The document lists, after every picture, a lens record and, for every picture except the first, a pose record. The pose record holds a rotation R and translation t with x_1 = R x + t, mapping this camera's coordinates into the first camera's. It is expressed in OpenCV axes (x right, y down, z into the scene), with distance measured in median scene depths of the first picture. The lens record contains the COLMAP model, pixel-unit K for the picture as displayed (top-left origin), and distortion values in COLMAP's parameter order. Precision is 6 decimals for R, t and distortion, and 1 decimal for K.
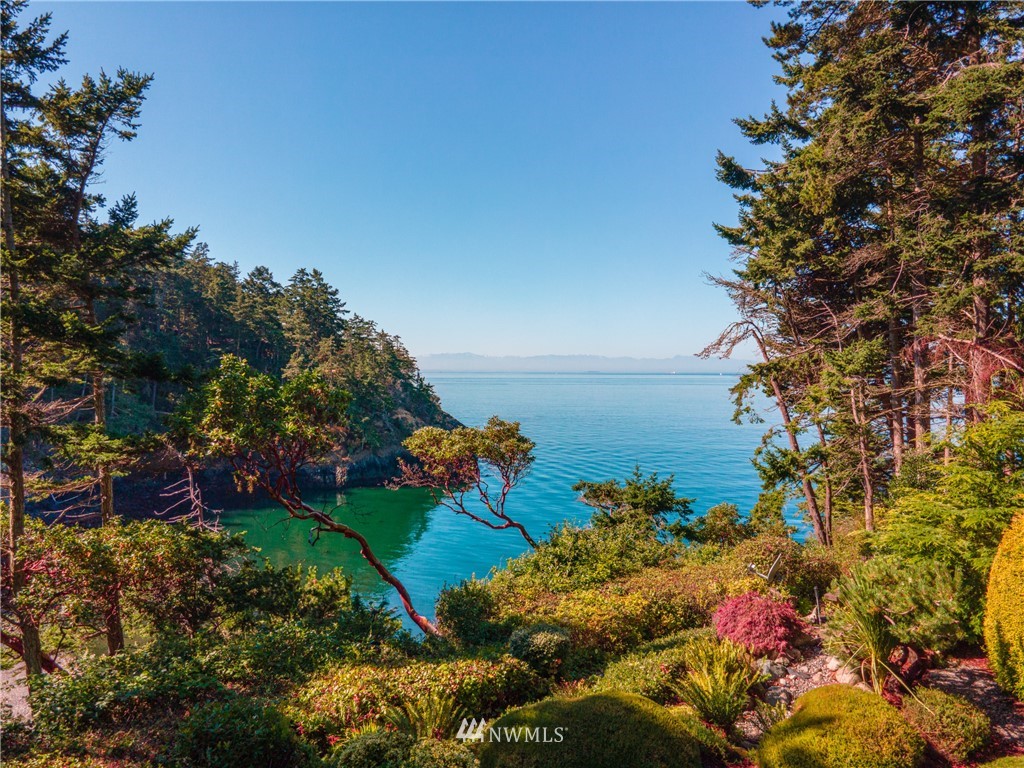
lens RADIAL K [[742.5, 0, 509.4], [0, 742.5, 362.3], [0, 0, 1]] dist [0.077610, 0.002982]
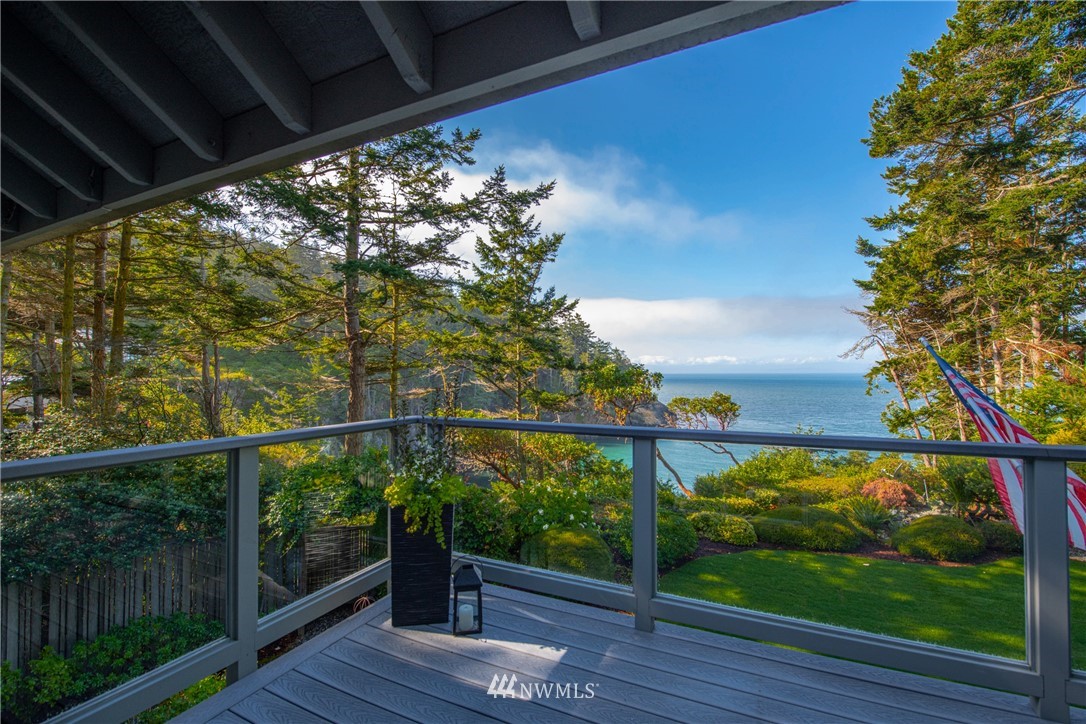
lens RADIAL K [[460.2, 0, 547.6], [0, 460.2, 358.8], [0, 0, 1]] dist [-0.001964, -0.000490]
pose [[0.954513, -0.013694, -0.297855, -0.063077], [0.007908, 0.999756, -0.020622, 0.011941], [0.298065, 0.017328, 0.954388, -0.162861]]
